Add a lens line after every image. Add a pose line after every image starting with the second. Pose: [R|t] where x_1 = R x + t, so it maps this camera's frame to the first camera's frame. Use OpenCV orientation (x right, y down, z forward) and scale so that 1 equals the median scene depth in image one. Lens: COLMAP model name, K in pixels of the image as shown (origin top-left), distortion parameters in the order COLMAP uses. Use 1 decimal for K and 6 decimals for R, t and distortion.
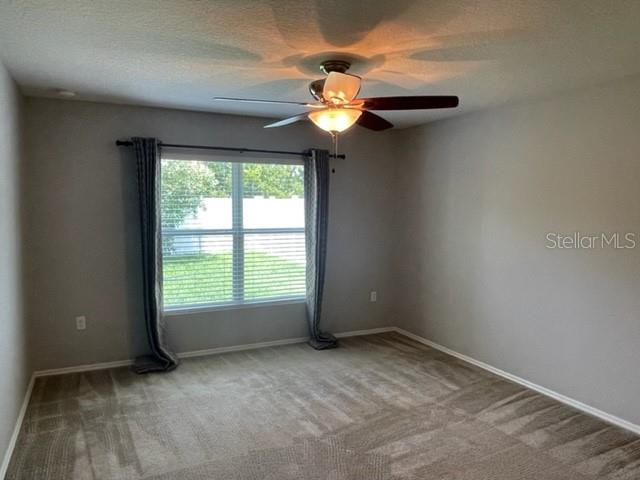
lens RADIAL K [[469.9, 0, 316.8], [0, 469.9, 242.3], [0, 0, 1]] dist [0.038787, -0.075385]
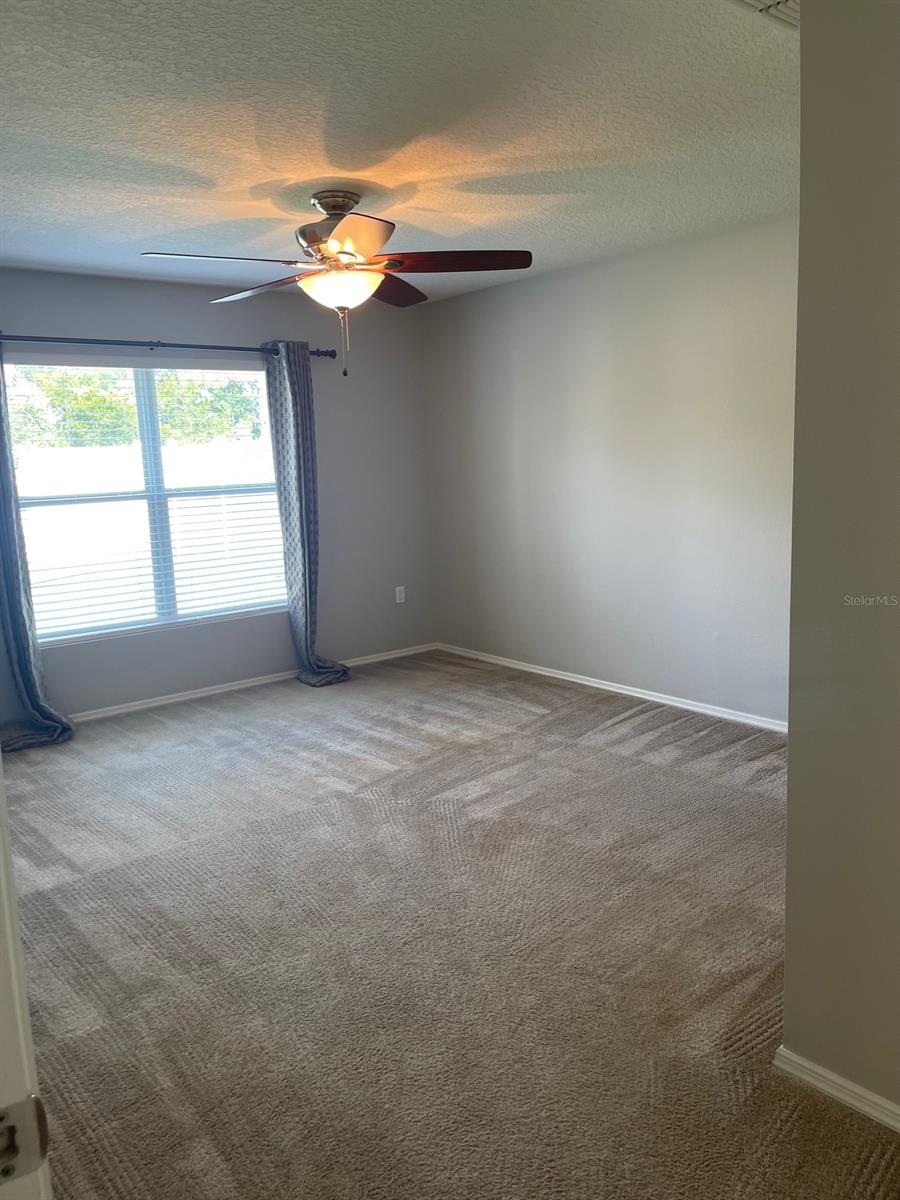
lens RADIAL K [[905.4, 0, 443.4], [0, 905.4, 598.1], [0, 0, 1]] dist [0.081161, -0.112089]
pose [[0.975258, -0.079992, 0.206089, -0.091571], [0.064573, 0.994661, 0.080496, 0.047027], [-0.211427, -0.065197, 0.975217, -0.188687]]
